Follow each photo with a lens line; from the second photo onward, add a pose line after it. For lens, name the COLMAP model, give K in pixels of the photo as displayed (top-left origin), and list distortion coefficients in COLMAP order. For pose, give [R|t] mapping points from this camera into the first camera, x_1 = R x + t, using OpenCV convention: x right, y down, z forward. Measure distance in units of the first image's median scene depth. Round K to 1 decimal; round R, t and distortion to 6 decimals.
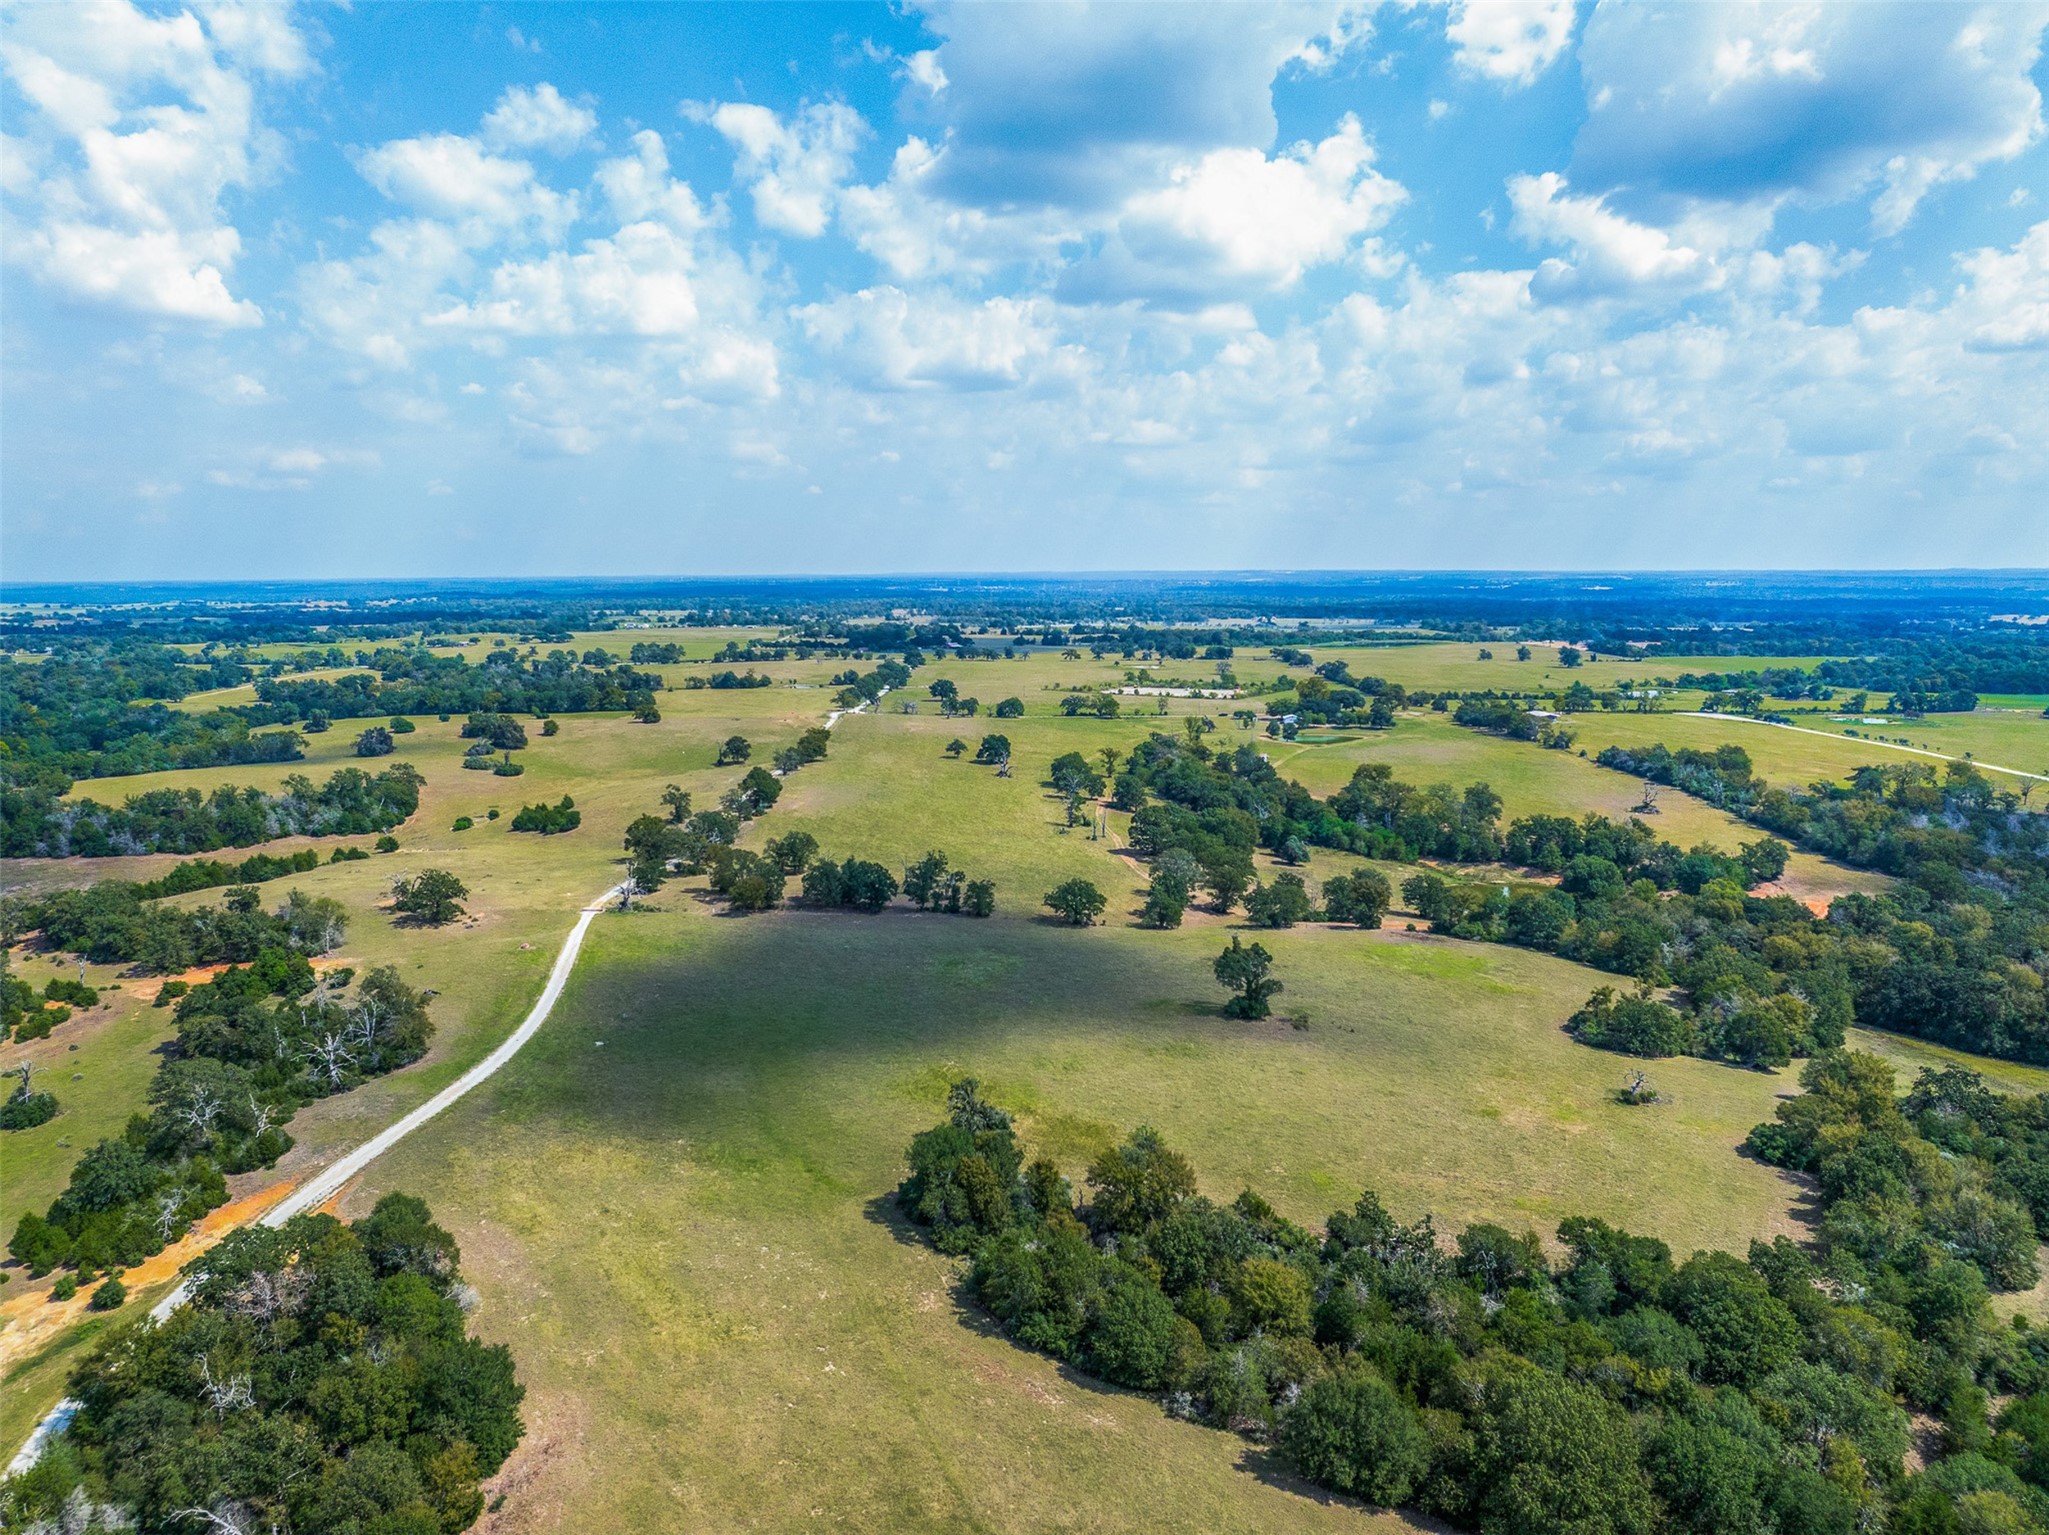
lens RADIAL K [[1425.0, 0, 1032.0], [0, 1425.0, 766.0], [0, 0, 1]] dist [-0.041874, 0.001169]
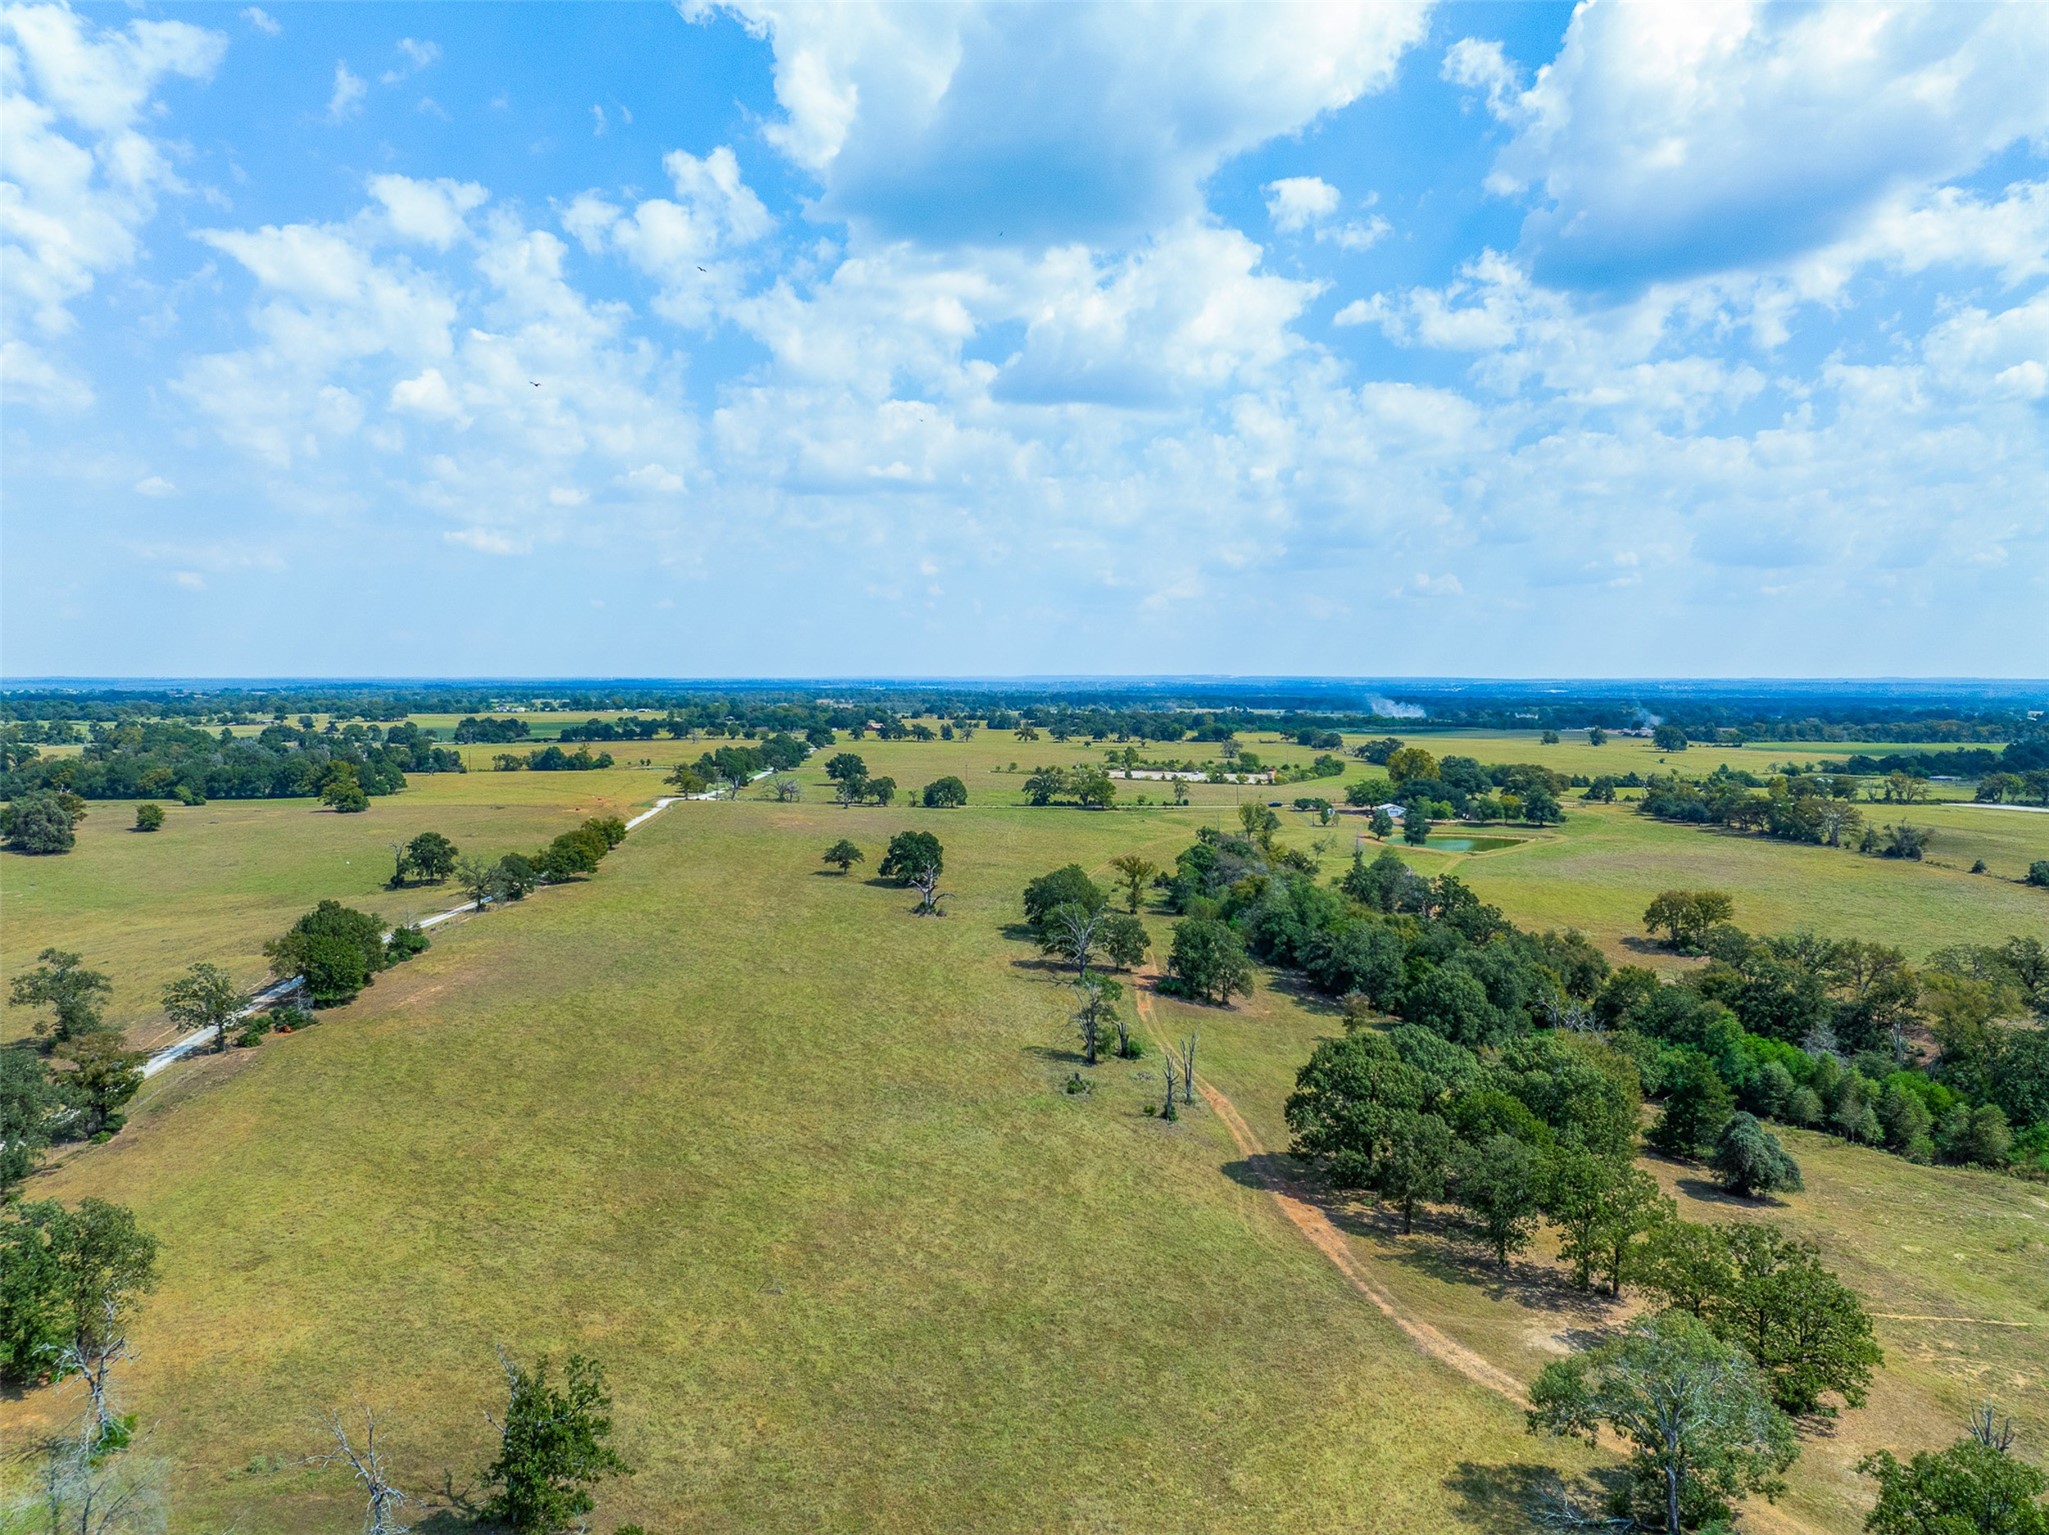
lens RADIAL K [[1425.0, 0, 1024.5], [0, 1425.0, 786.4], [0, 0, 1]] dist [-0.041874, 0.001169]
pose [[0.999303, 0.004081, 0.037117, -0.003800], [-0.001835, 0.998177, -0.060331, -0.005813], [-0.037295, 0.060220, 0.997488, 0.394336]]
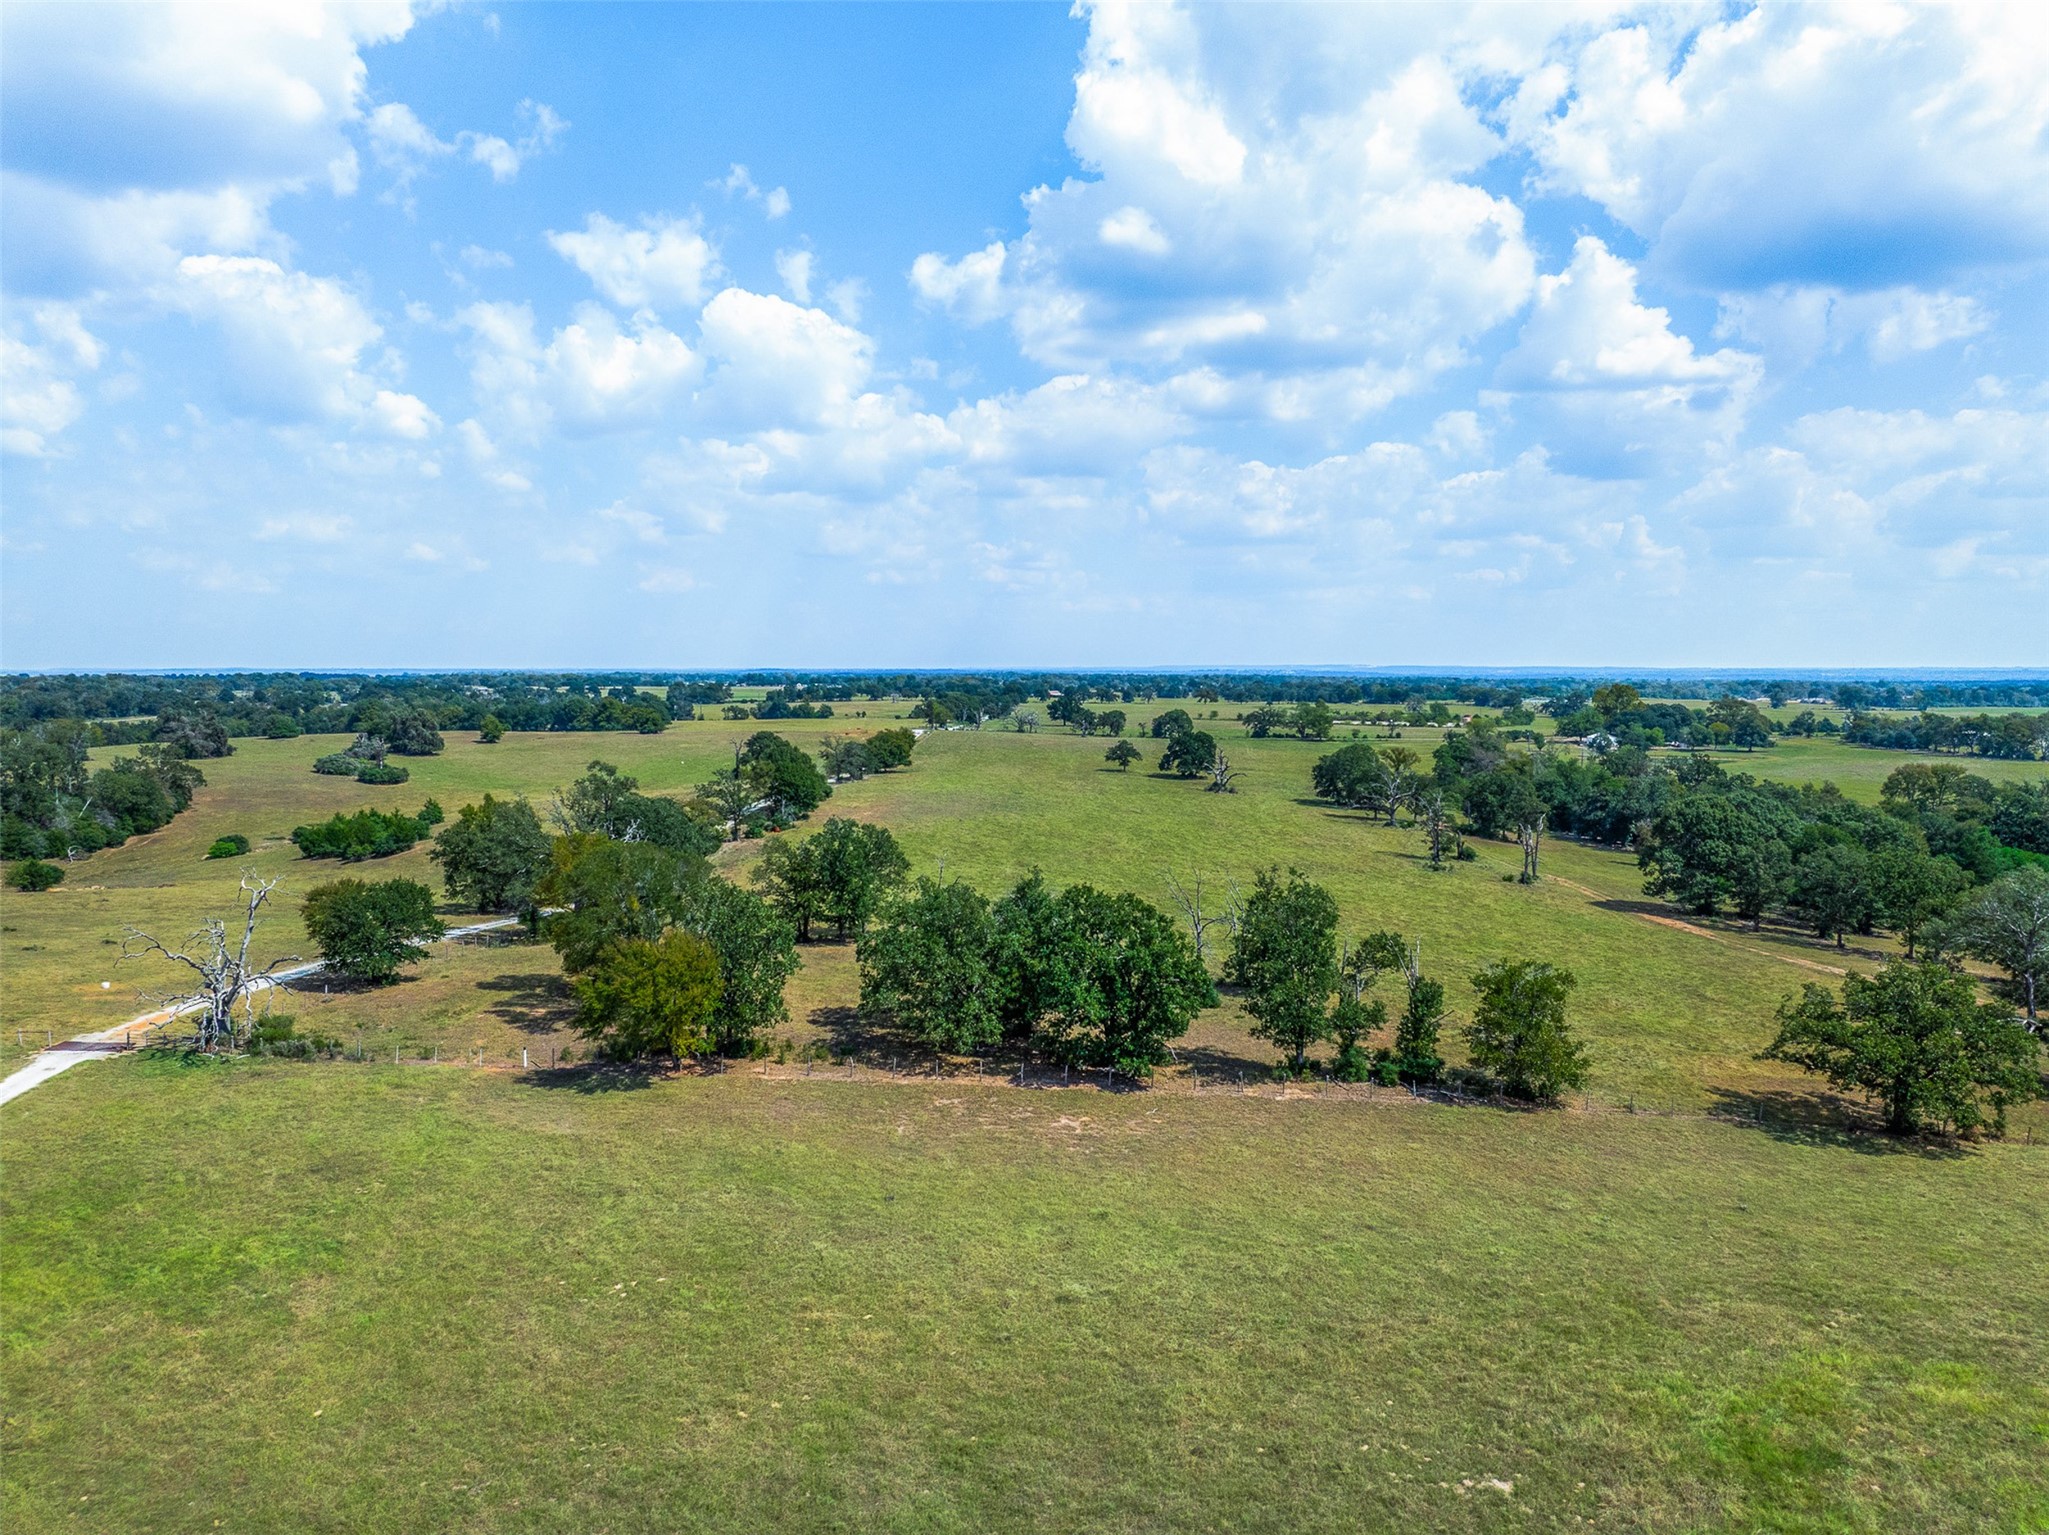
lens RADIAL K [[1425.0, 0, 1023.1], [0, 1425.0, 770.1], [0, 0, 1]] dist [-0.041874, 0.001169]
pose [[0.998426, 0.008244, -0.055483, -0.053850], [-0.011867, 0.997796, -0.065288, 0.029451], [0.054822, 0.065844, 0.996323, 0.340747]]
